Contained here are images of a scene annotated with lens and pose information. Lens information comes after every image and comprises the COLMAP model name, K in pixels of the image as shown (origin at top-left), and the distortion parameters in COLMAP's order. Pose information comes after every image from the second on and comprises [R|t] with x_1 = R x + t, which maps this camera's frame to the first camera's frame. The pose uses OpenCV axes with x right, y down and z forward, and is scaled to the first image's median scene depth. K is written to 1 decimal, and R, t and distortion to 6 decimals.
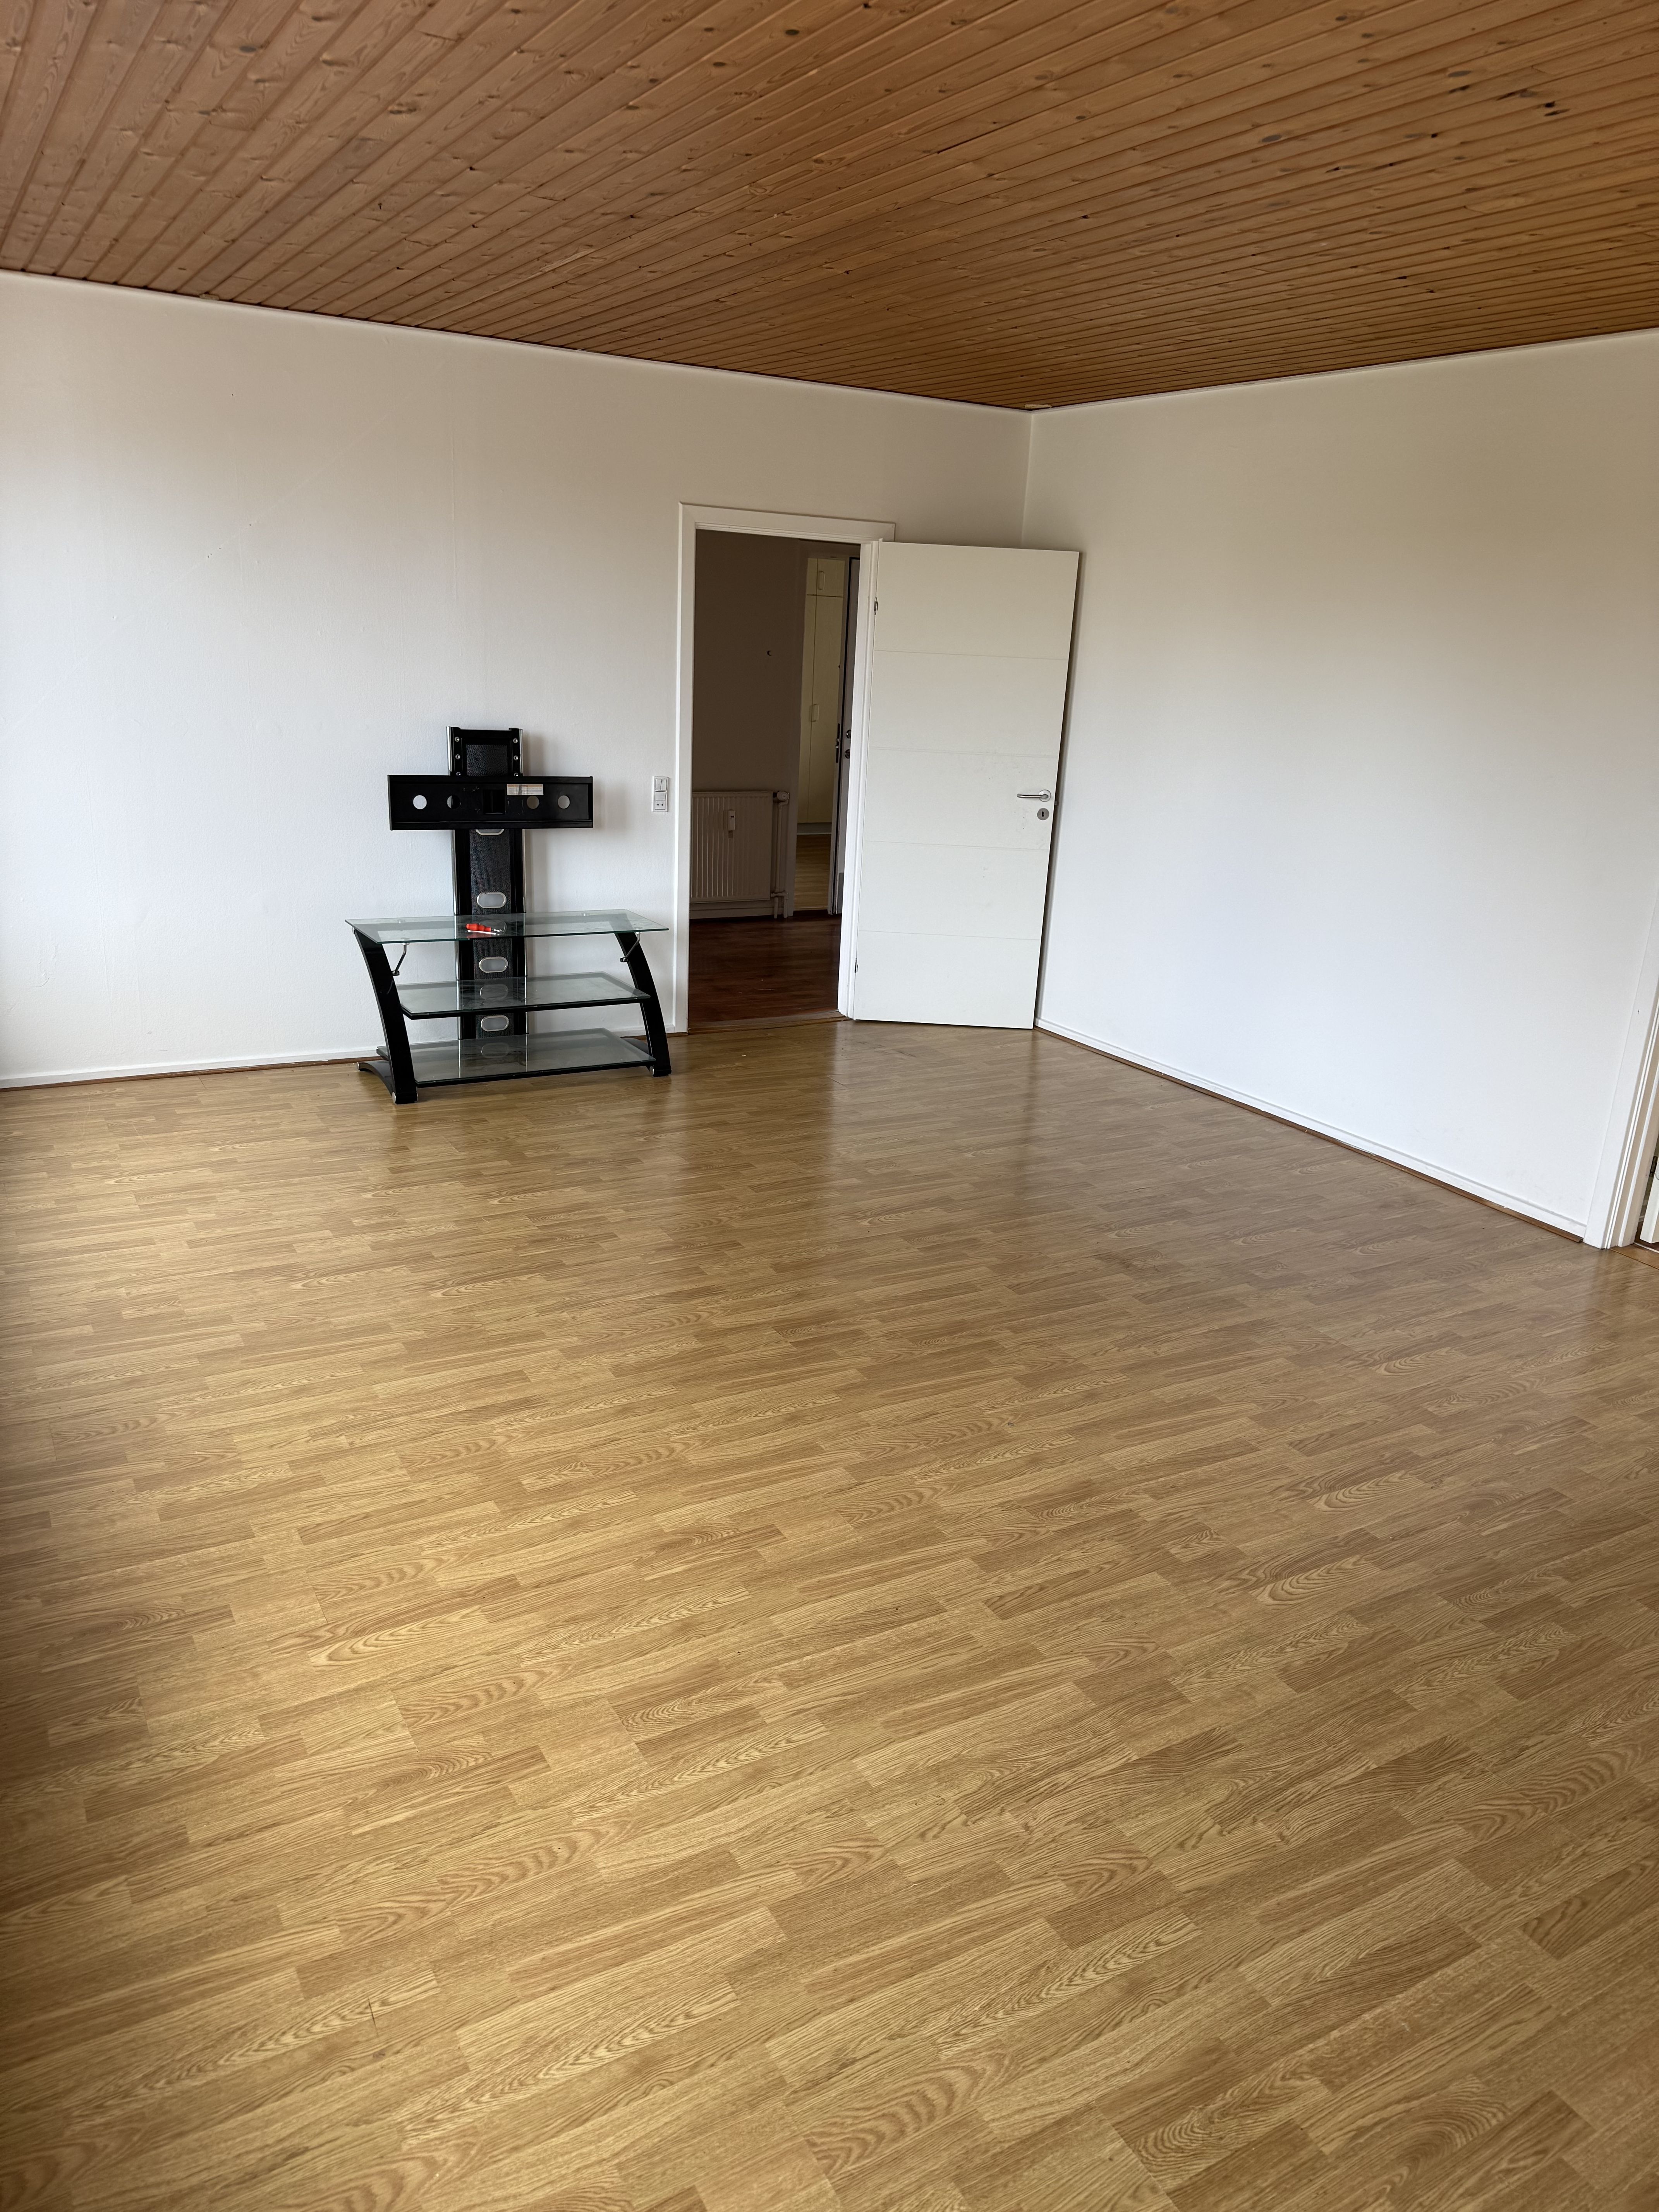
lens RADIAL K [[1555.6, 0, 829.5], [0, 1555.6, 1106.0], [0, 0, 1]] dist [0.222880, -0.385749]
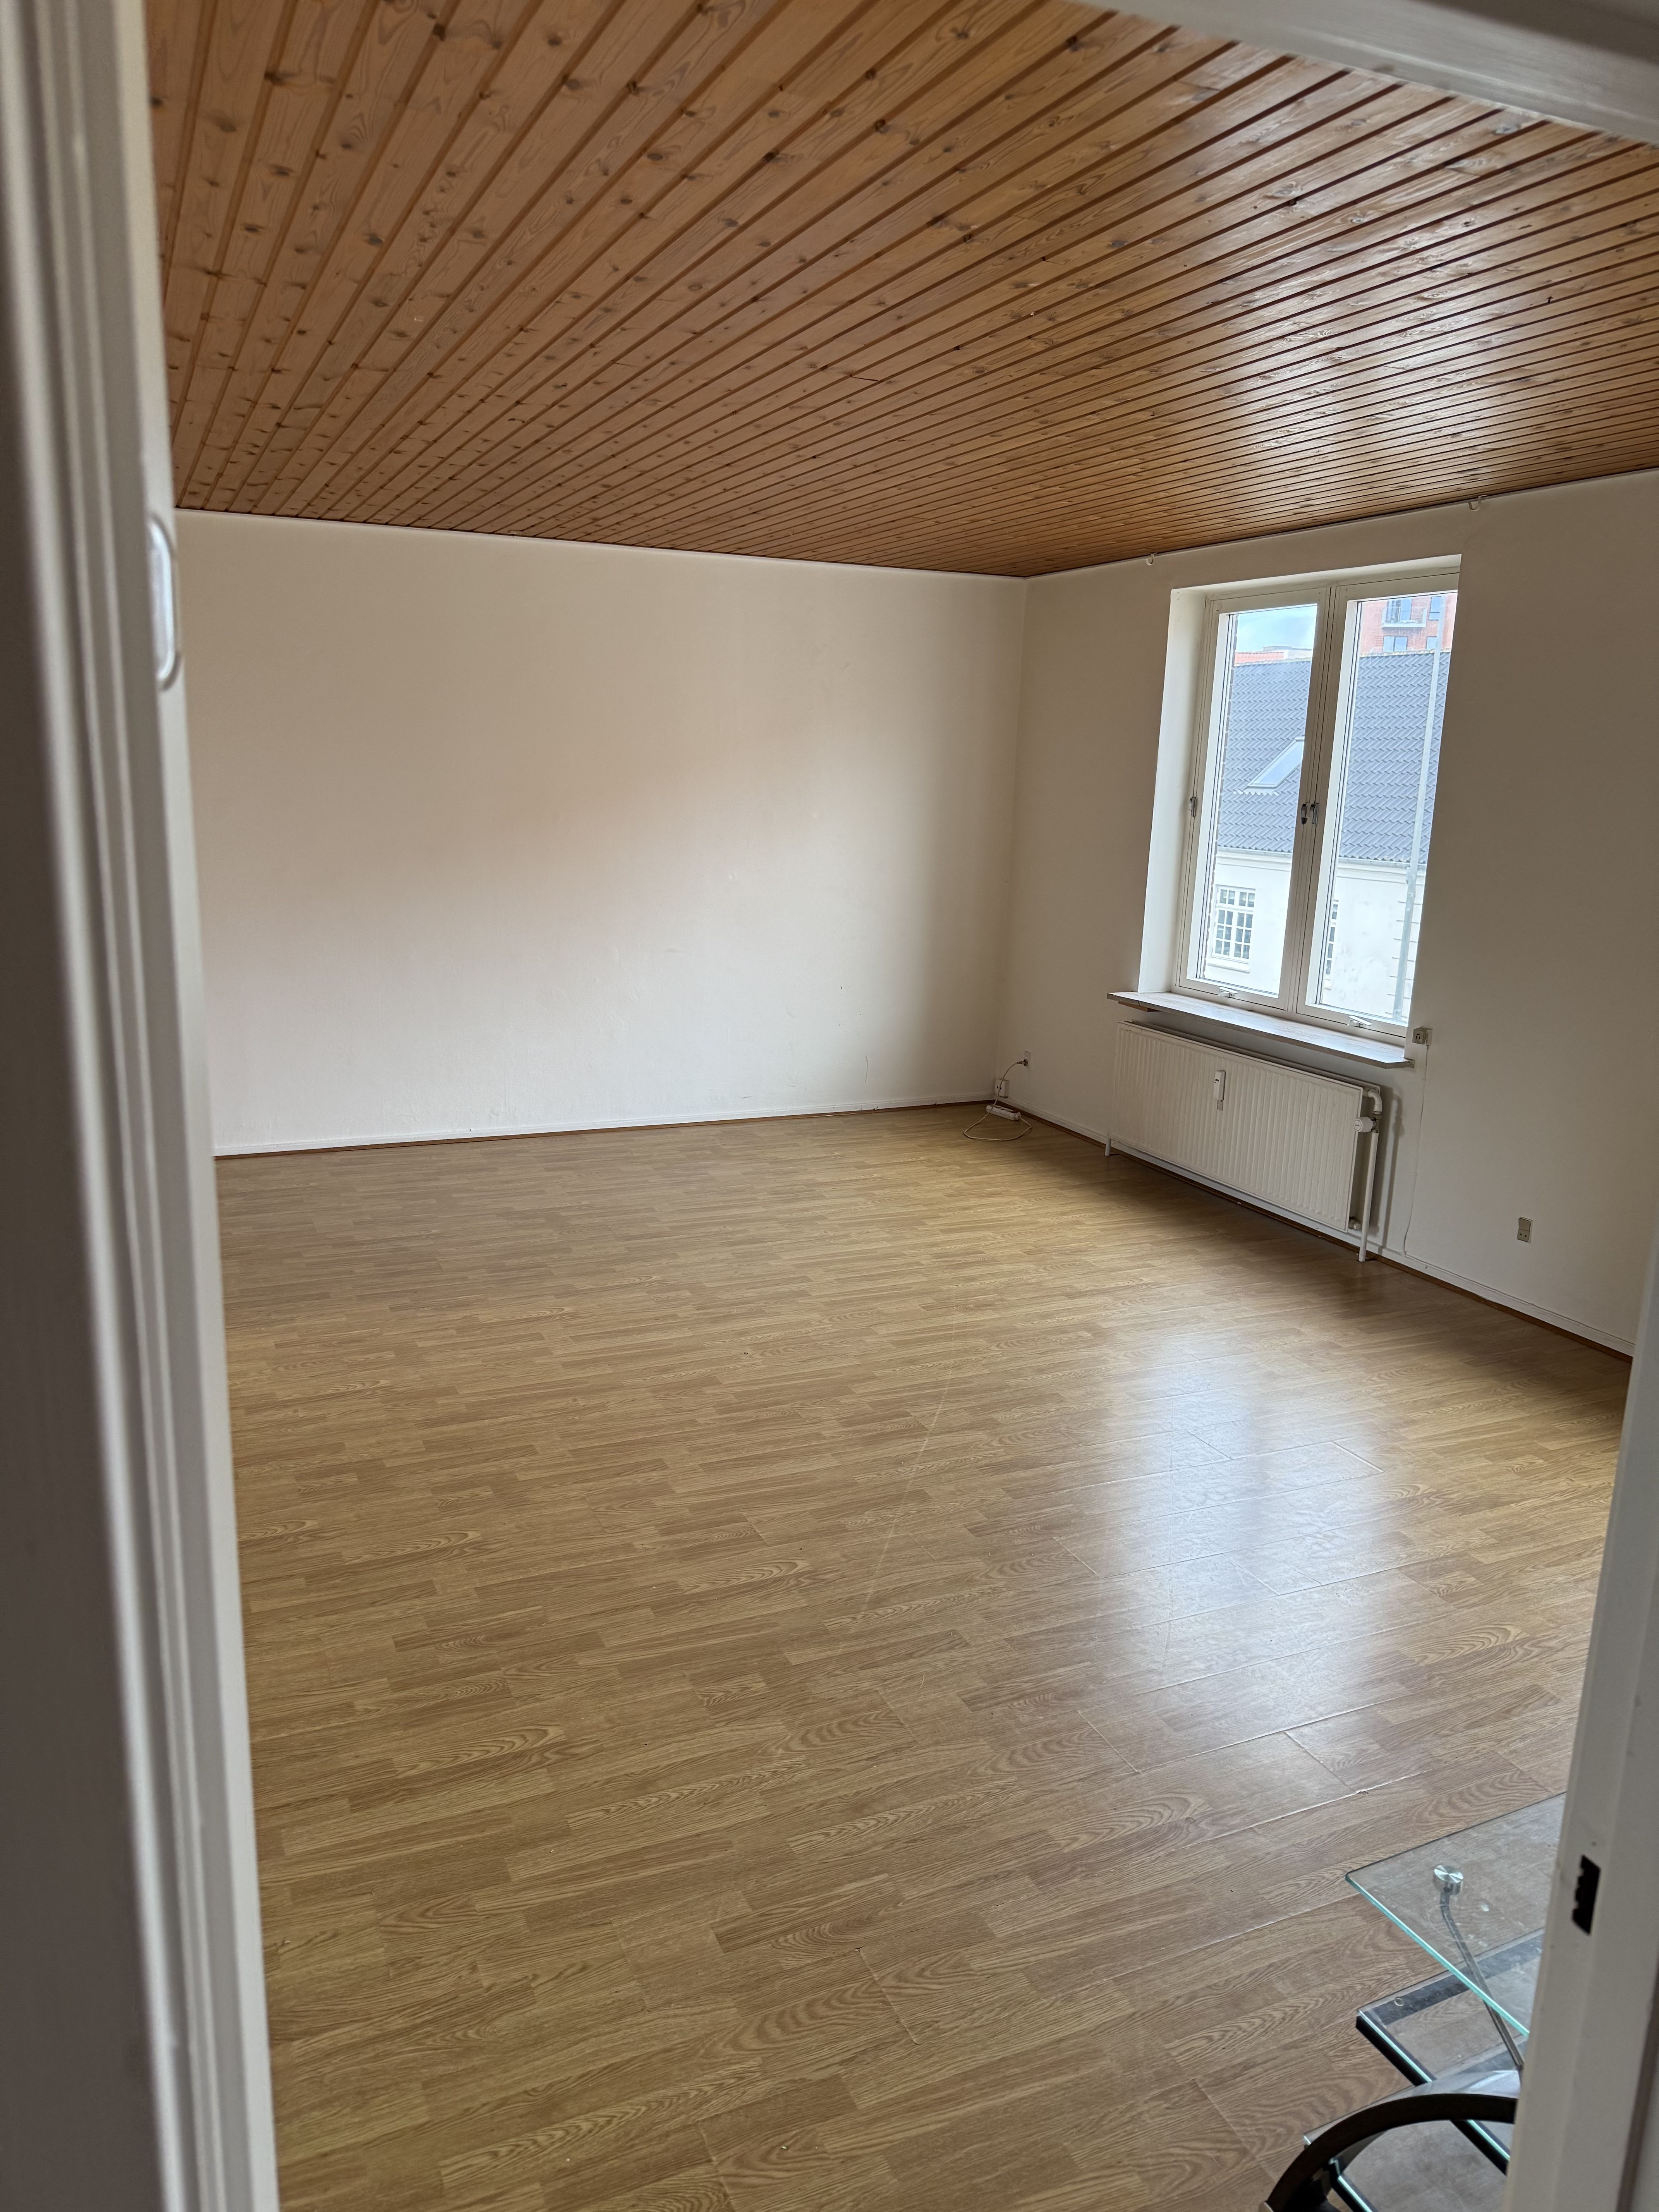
lens RADIAL K [[1555.6, 0, 829.5], [0, 1555.6, 1106.0], [0, 0, 1]] dist [0.222880, -0.385749]
pose [[-0.992156, -0.099669, 0.075453, -0.034766], [-0.049432, 0.867191, 0.495517, -0.675316], [-0.114820, 0.487900, -0.865315, 2.173731]]
